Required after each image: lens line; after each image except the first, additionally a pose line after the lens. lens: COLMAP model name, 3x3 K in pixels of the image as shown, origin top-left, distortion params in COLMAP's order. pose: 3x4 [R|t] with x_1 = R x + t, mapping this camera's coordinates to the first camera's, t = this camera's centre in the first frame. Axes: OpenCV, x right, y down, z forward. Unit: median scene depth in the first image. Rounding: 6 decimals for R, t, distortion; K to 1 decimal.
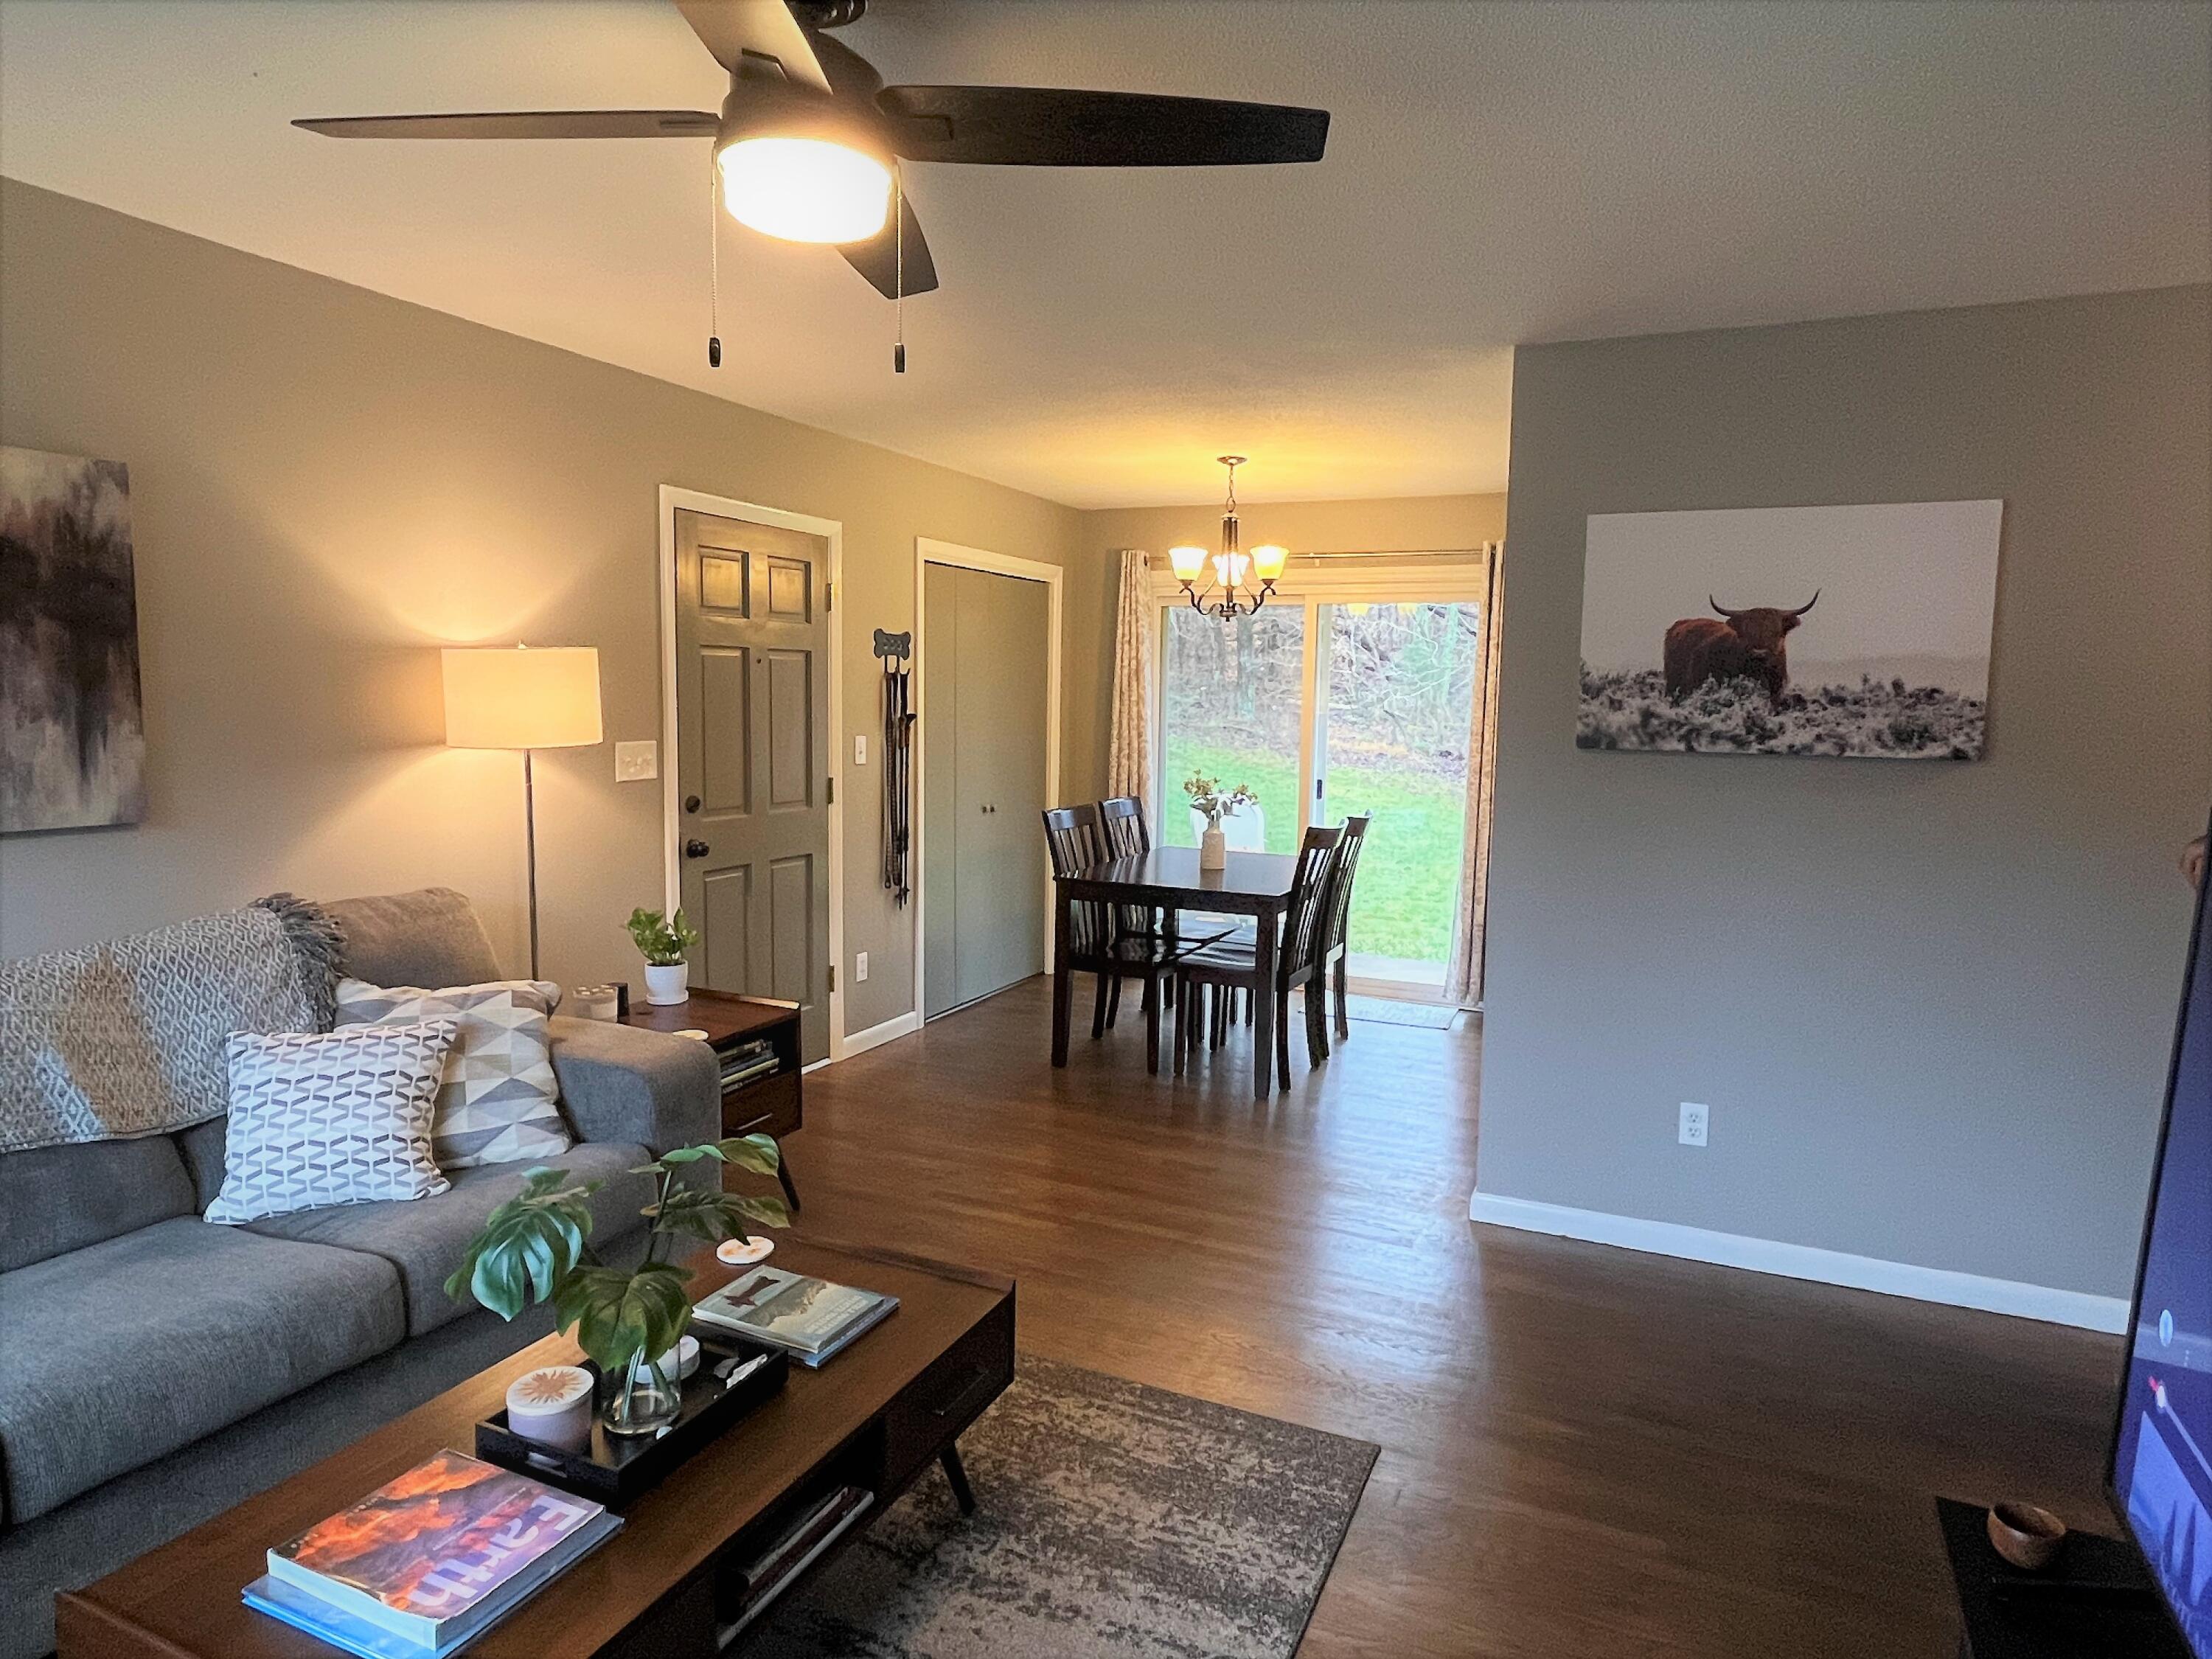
lens RADIAL K [[1290.3, 0, 1107.0], [0, 1290.3, 832.3], [0, 0, 1]] dist [0.000295, 0.000187]
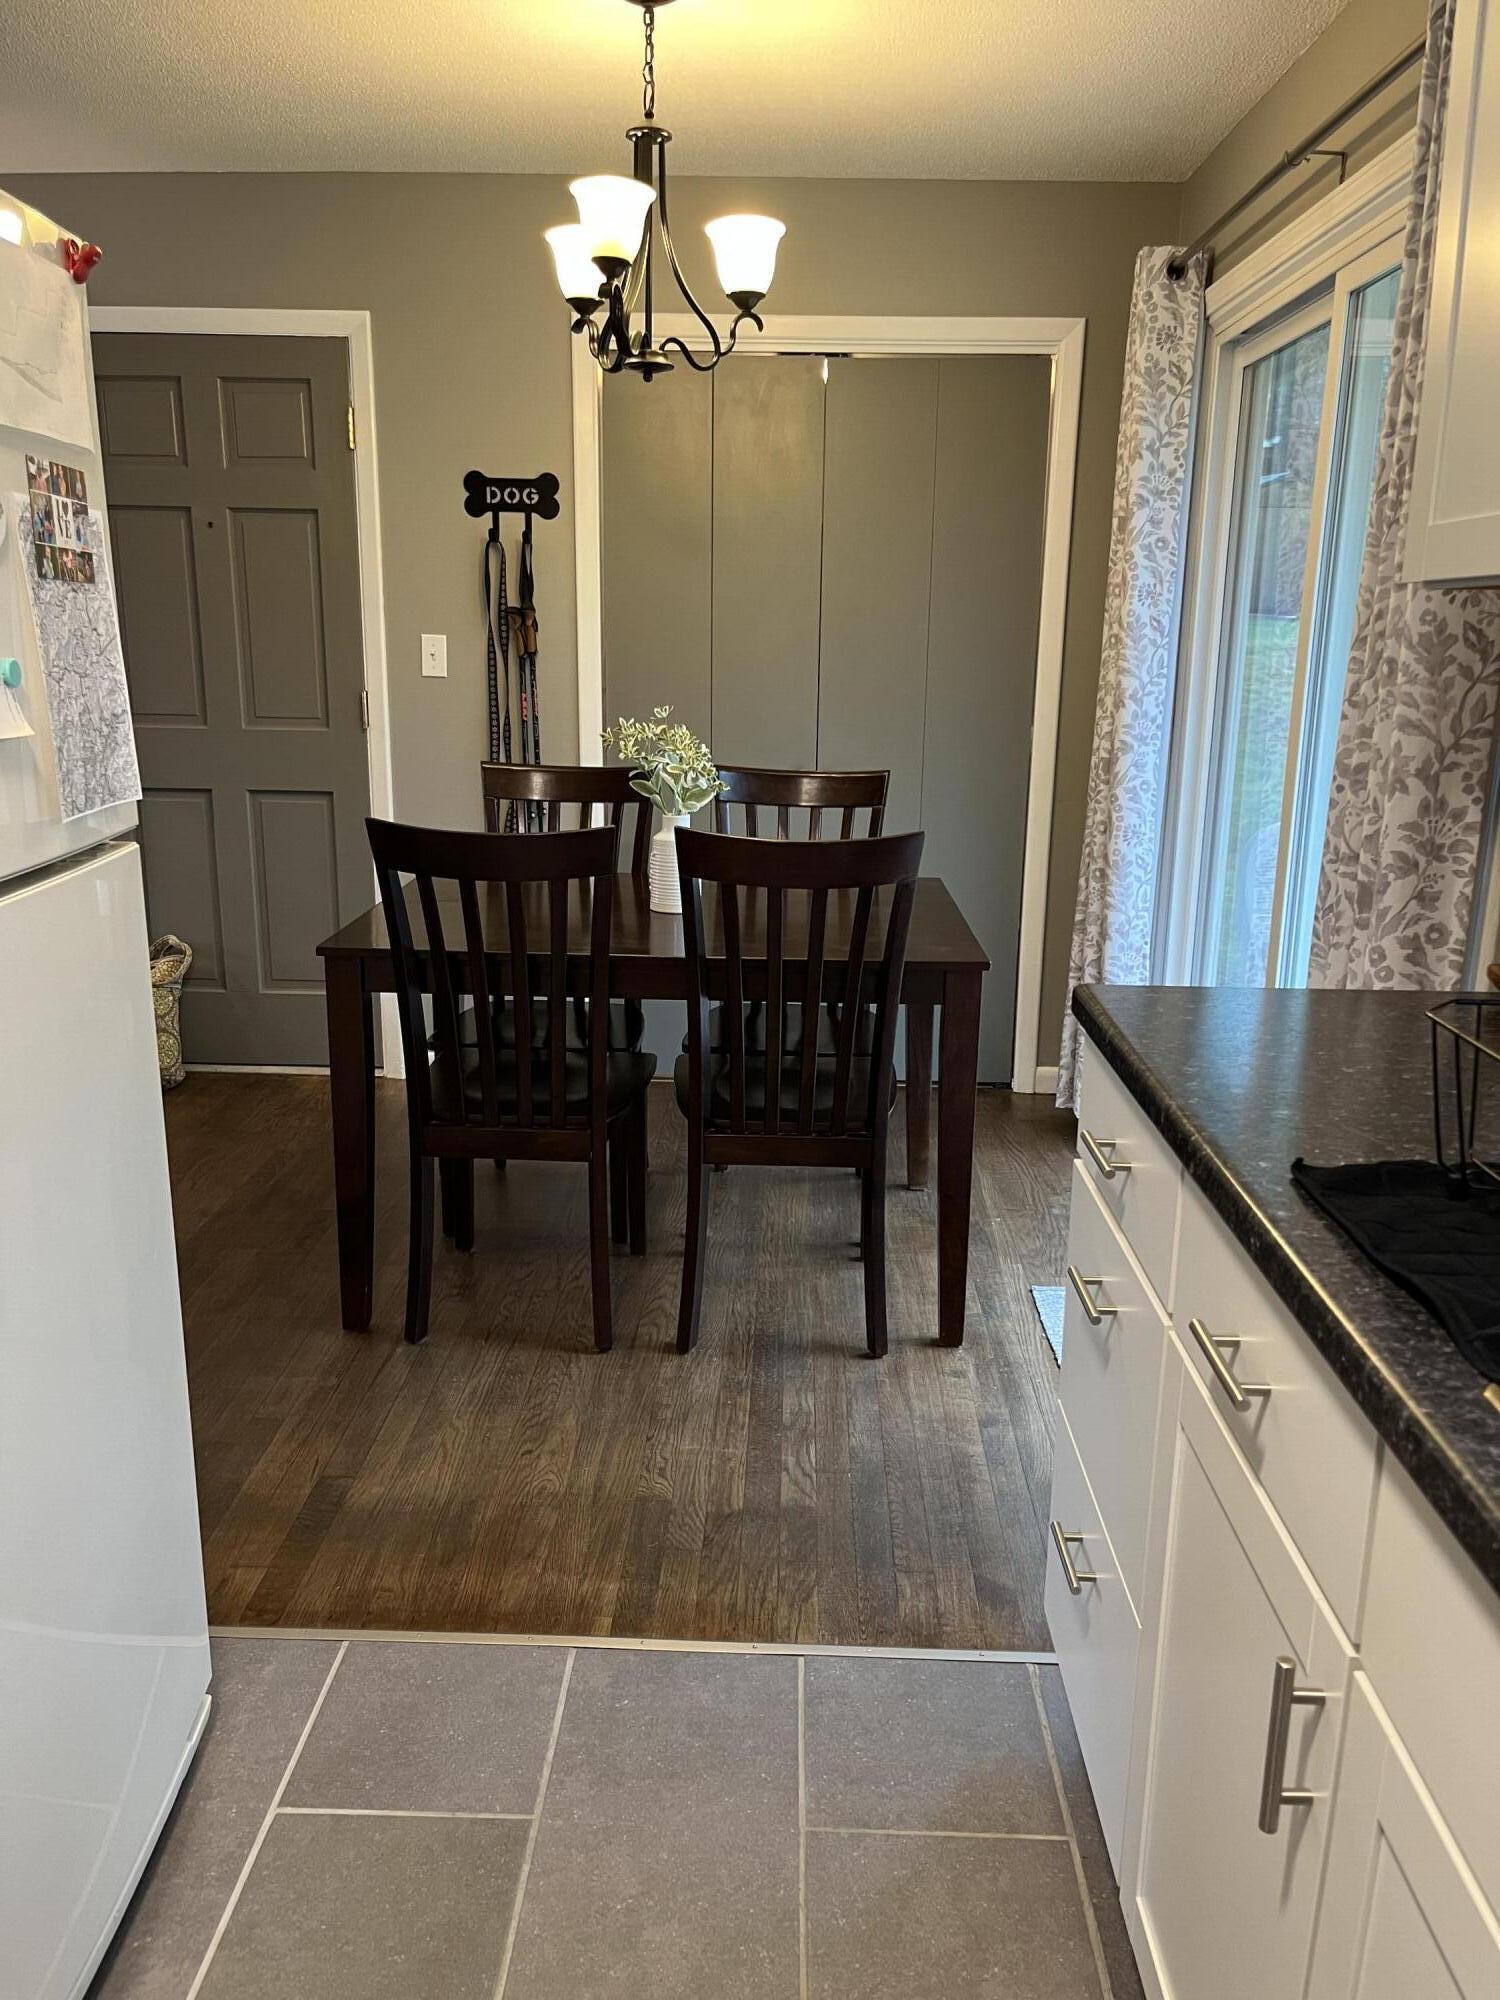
lens RADIAL K [[1502.4, 0, 750.0], [0, 1502.4, 997.0], [0, 0, 1]] dist [0.055687, -0.084968]
pose [[0.400941, 0.211200, -0.891426, 0.631374], [-0.108181, 0.977169, 0.182858, -0.050264], [0.909694, 0.023120, 0.414635, 0.808802]]
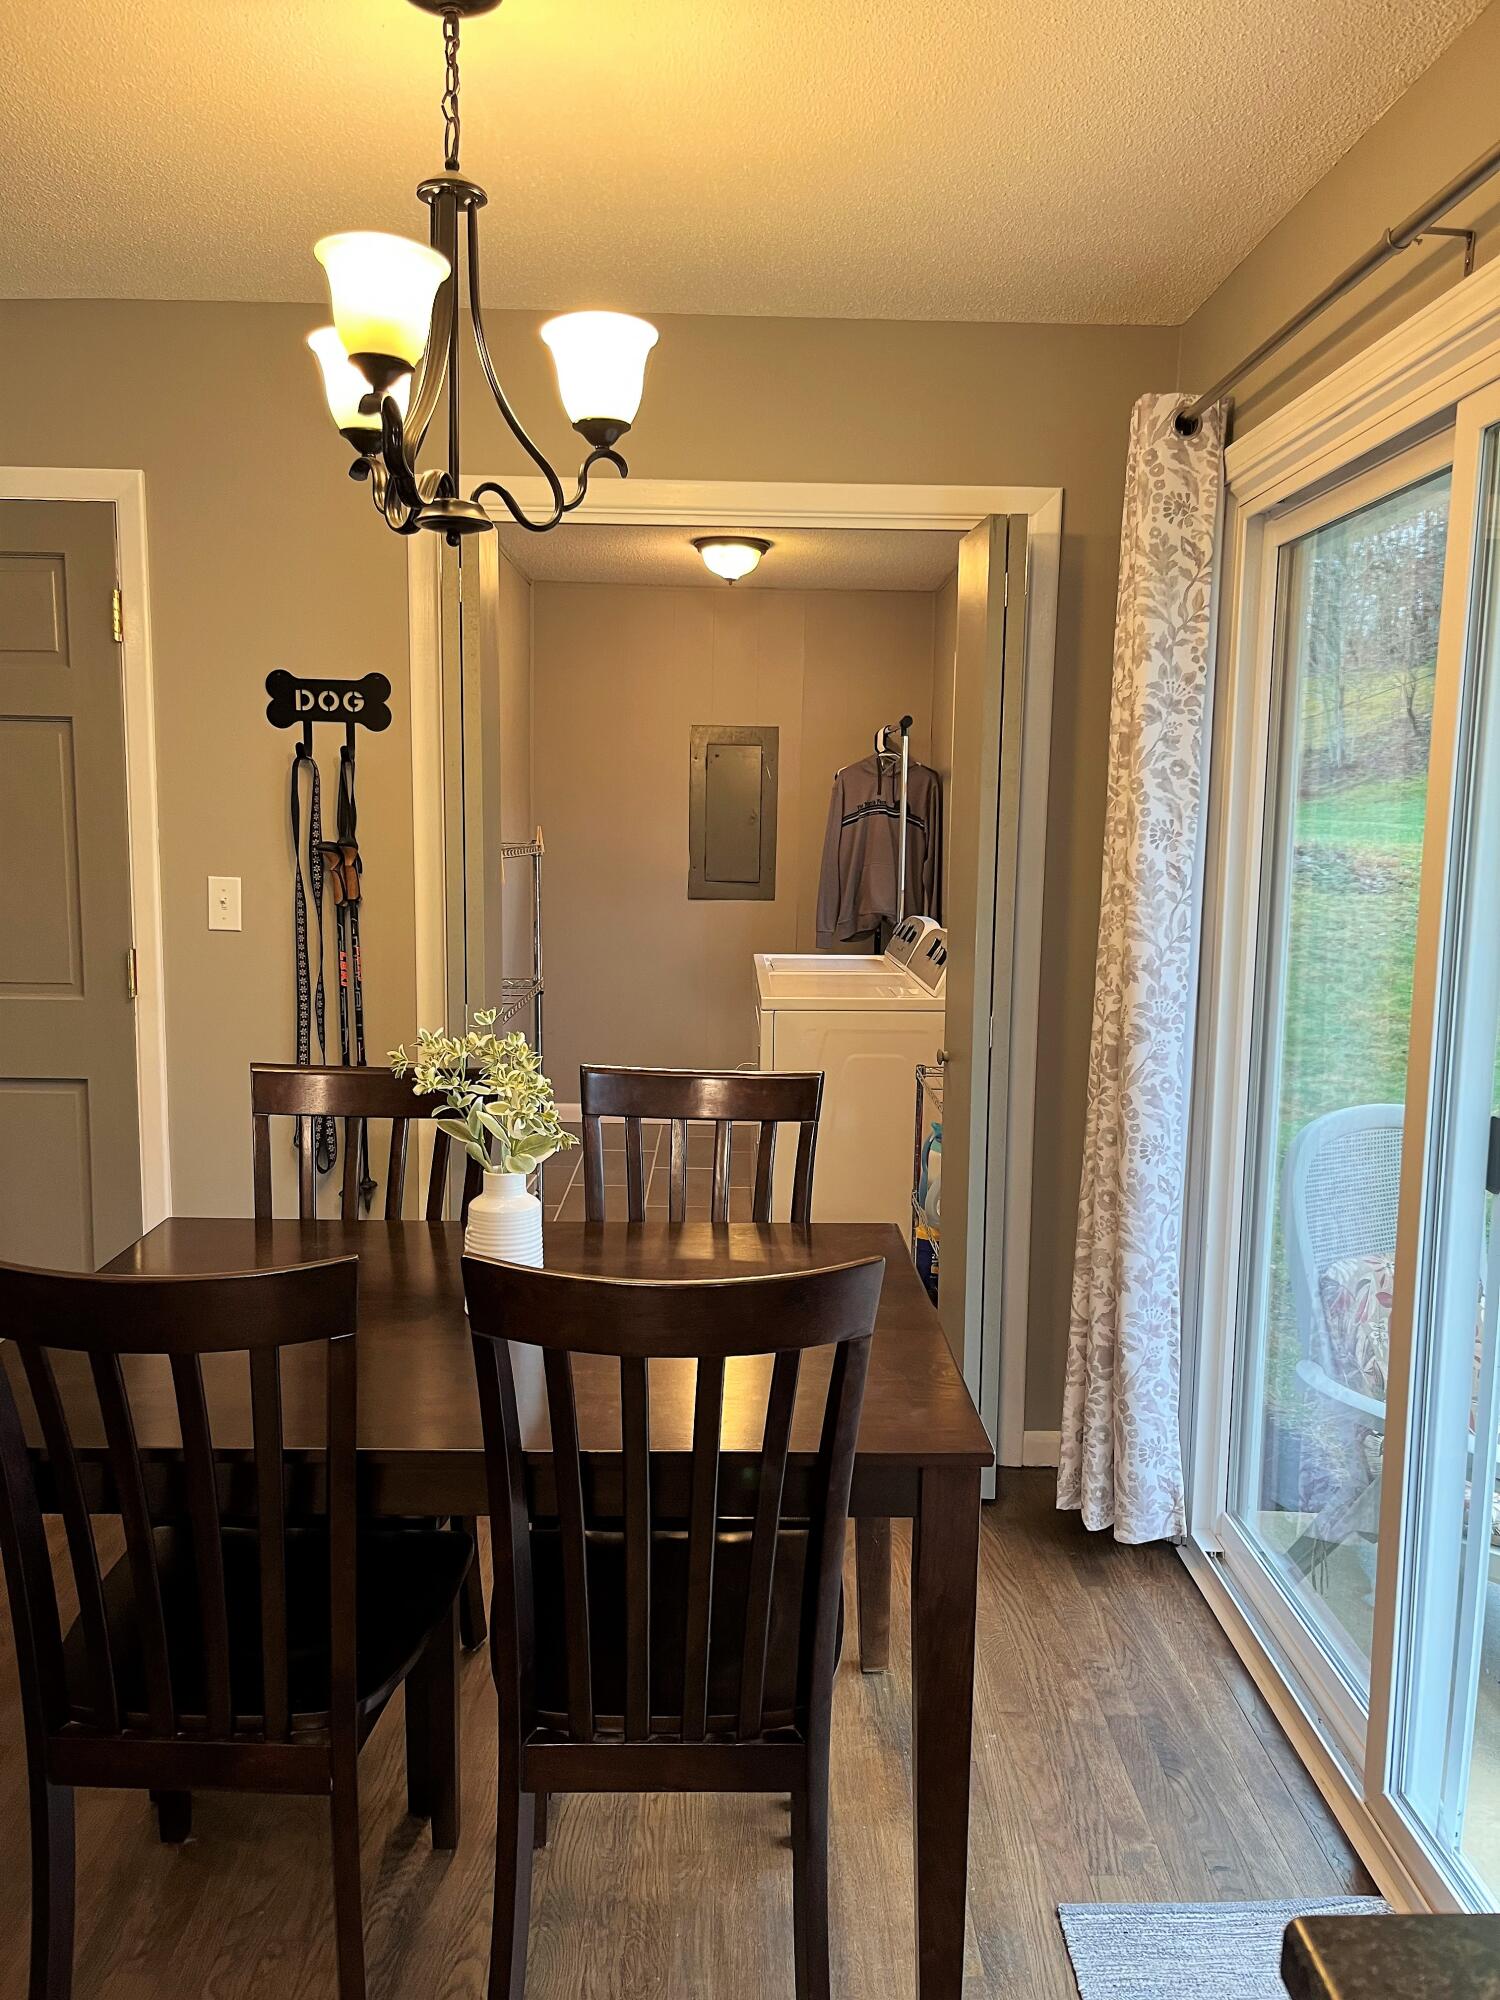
lens RADIAL K [[1502.4, 0, 745.2], [0, 1502.4, 994.6], [0, 0, 1]] dist [0.055687, -0.084968]
pose [[0.435976, 0.100085, -0.894376, 0.452425], [-0.106964, 0.992515, 0.058926, -0.084604], [0.893579, 0.069976, 0.443418, 0.904285]]
